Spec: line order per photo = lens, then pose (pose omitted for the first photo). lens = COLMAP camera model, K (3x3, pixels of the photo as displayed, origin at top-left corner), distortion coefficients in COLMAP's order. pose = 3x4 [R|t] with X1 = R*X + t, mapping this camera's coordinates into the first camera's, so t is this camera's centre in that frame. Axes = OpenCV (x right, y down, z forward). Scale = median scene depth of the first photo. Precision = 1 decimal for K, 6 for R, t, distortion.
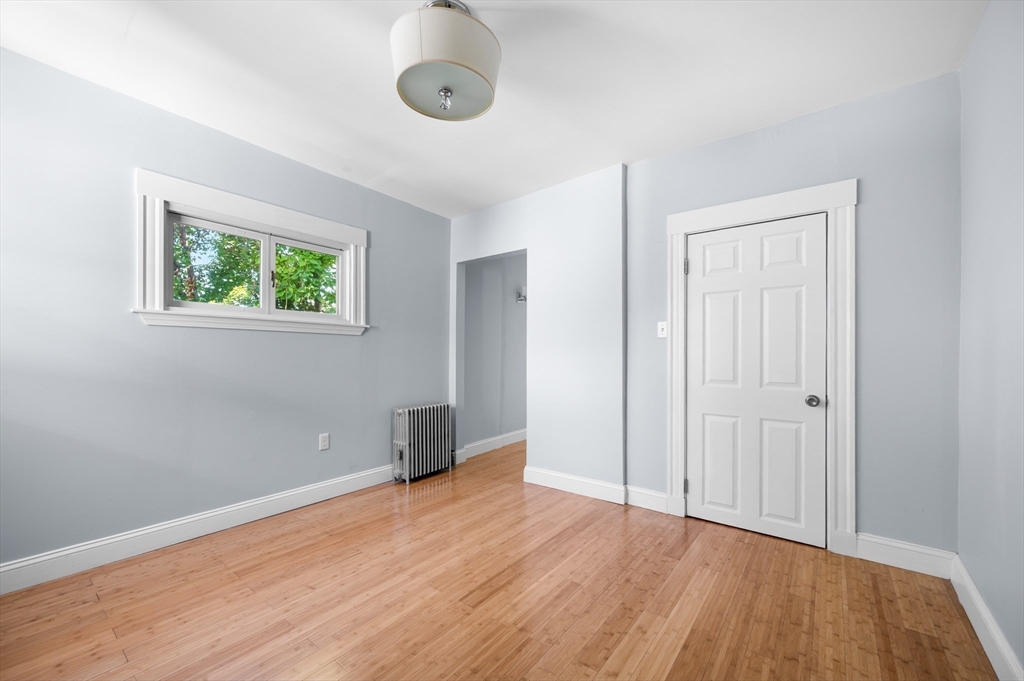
lens RADIAL K [[408.7, 0, 514.3], [0, 408.7, 351.6], [0, 0, 1]] dist [-0.000146, 0.000426]
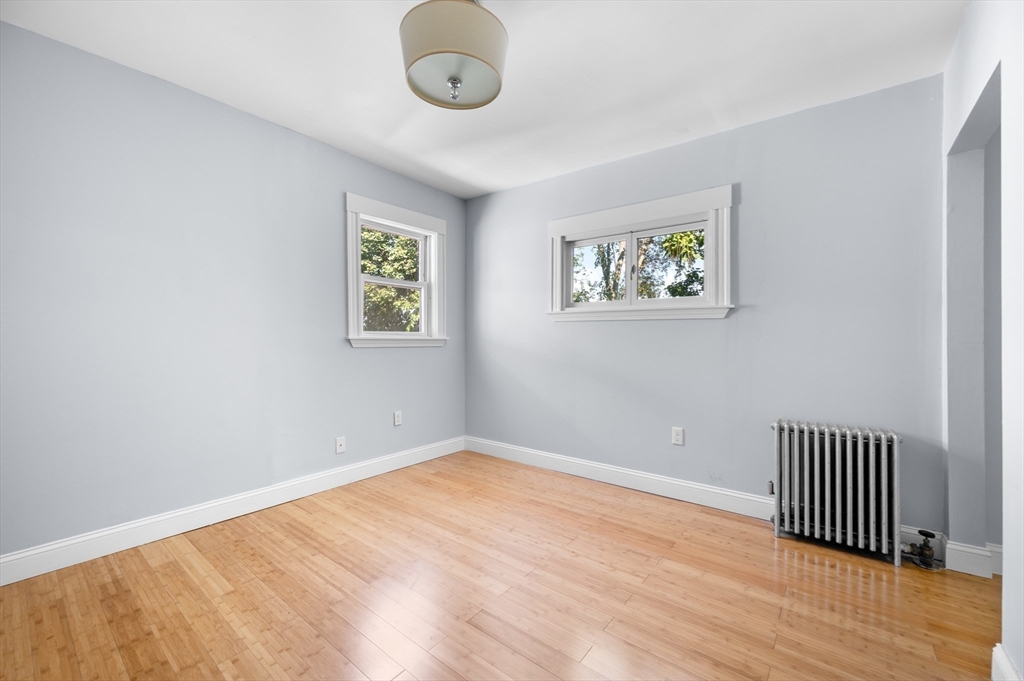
lens RADIAL K [[408.7, 0, 512.3], [0, 408.7, 336.0], [0, 0, 1]] dist [-0.000146, 0.000426]
pose [[-0.015641, -0.006844, -0.999854, 0.635620], [0.004348, 0.999967, -0.006913, -0.001506], [0.999868, -0.004456, -0.015611, 0.872634]]
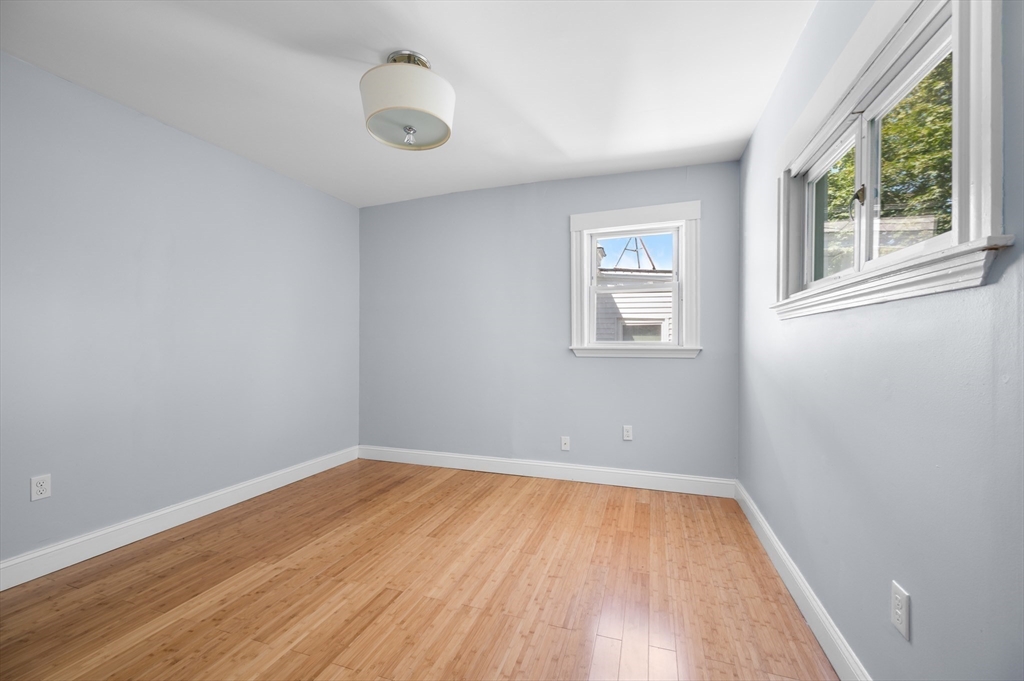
lens RADIAL K [[408.7, 0, 512.3], [0, 408.7, 344.0], [0, 0, 1]] dist [-0.000146, 0.000426]
pose [[-0.946717, -0.002460, -0.322058, -0.052197], [0.001767, 0.999916, -0.012834, -0.001848], [0.322063, -0.012719, -0.946633, 1.669666]]
